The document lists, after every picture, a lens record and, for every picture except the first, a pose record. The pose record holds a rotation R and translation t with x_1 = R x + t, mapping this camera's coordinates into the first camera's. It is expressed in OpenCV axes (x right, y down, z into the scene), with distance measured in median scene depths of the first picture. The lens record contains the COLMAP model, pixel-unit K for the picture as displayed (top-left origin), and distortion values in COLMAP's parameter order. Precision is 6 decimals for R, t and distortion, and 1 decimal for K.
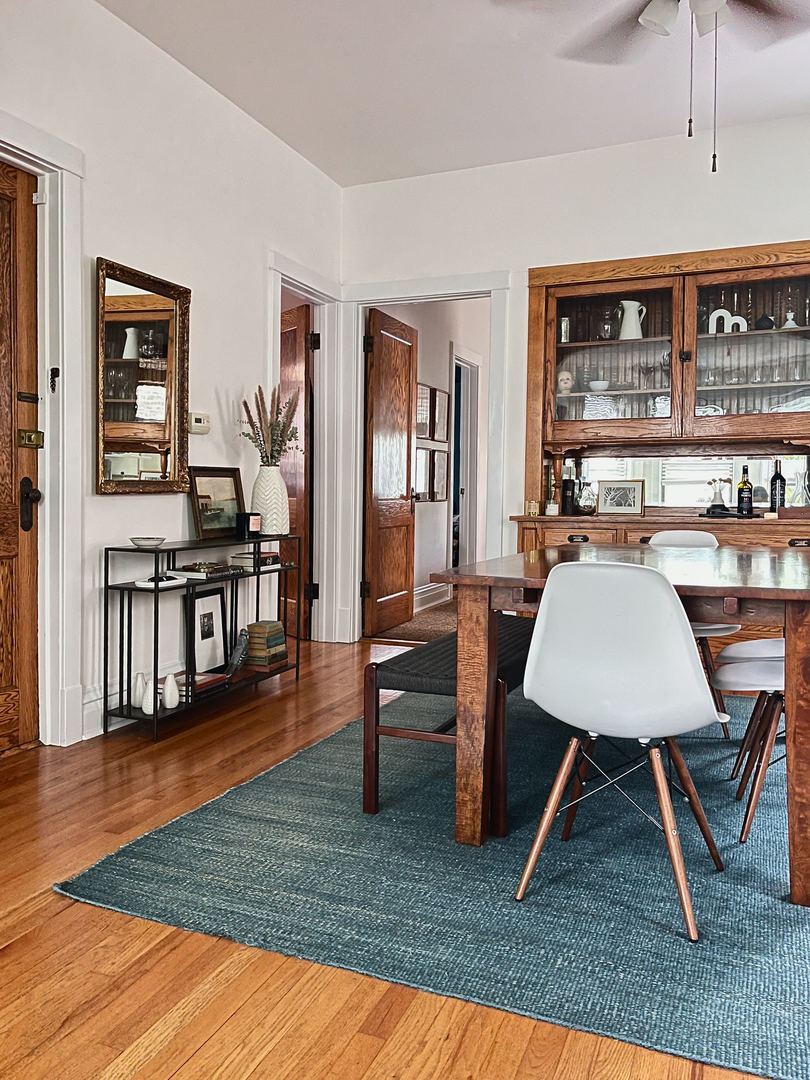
lens RADIAL K [[943.2, 0, 405.0], [0, 943.2, 540.0], [0, 0, 1]] dist [0.006327, -0.010841]
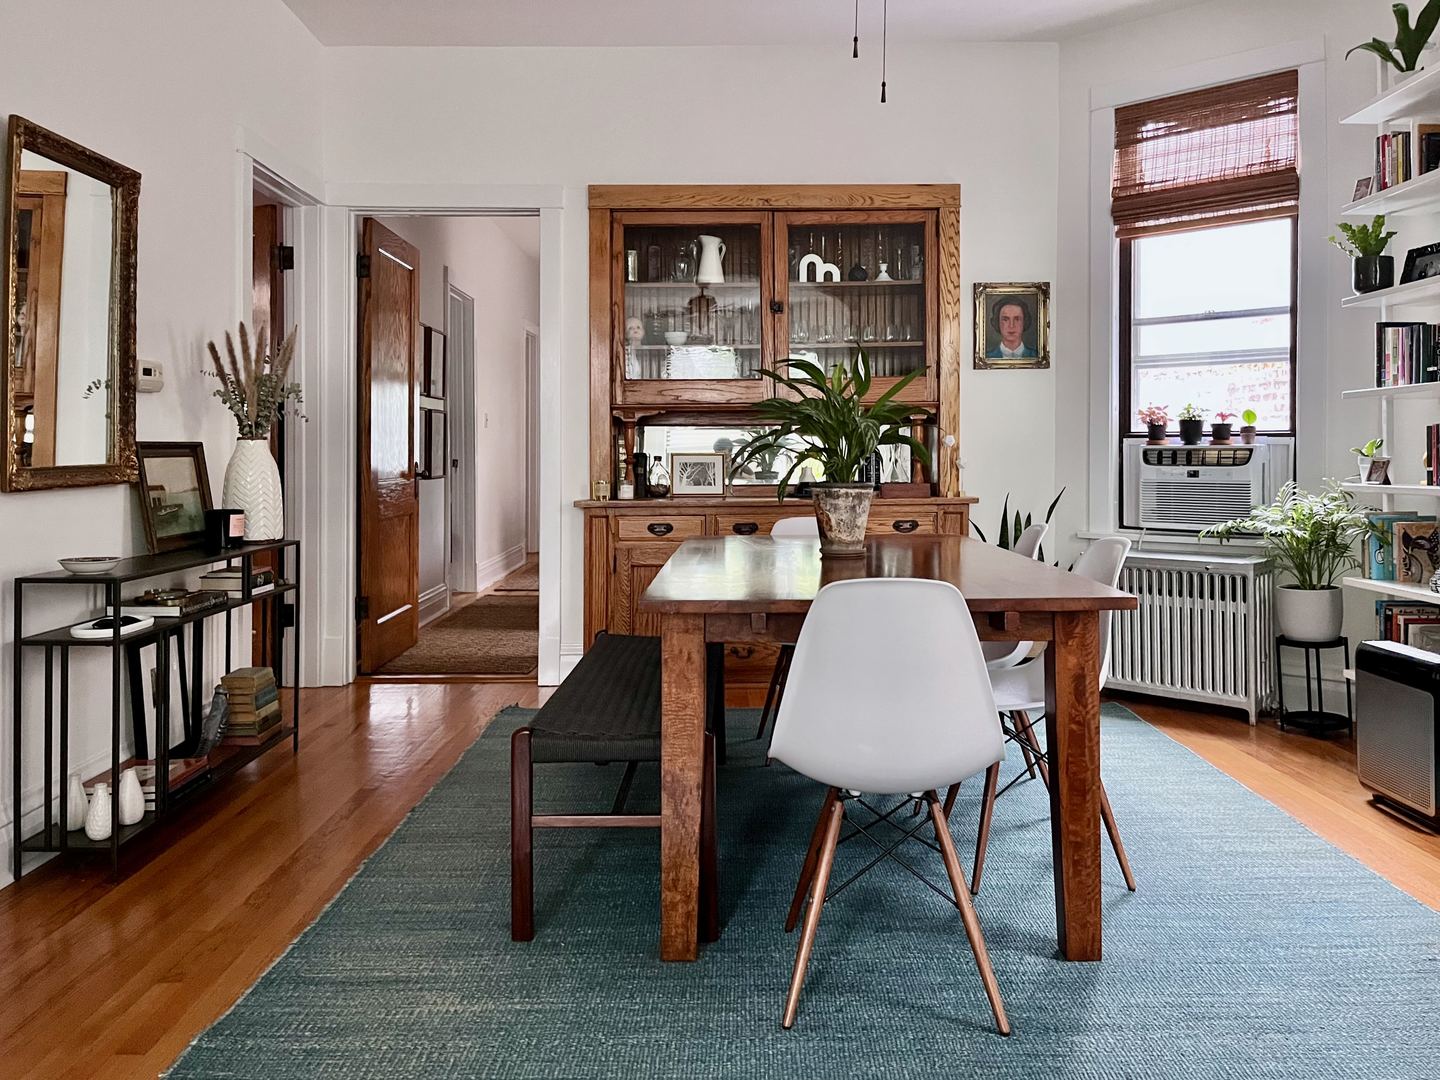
lens RADIAL K [[1156.2, 0, 719.7], [0, 1156.2, 460.1], [0, 0, 1]] dist [0.032436, -0.066251]
pose [[0.900520, -0.010883, 0.434677, -0.203059], [0.025447, 0.999292, -0.027697, -0.031578], [-0.434068, 0.036003, 0.900160, 0.100541]]
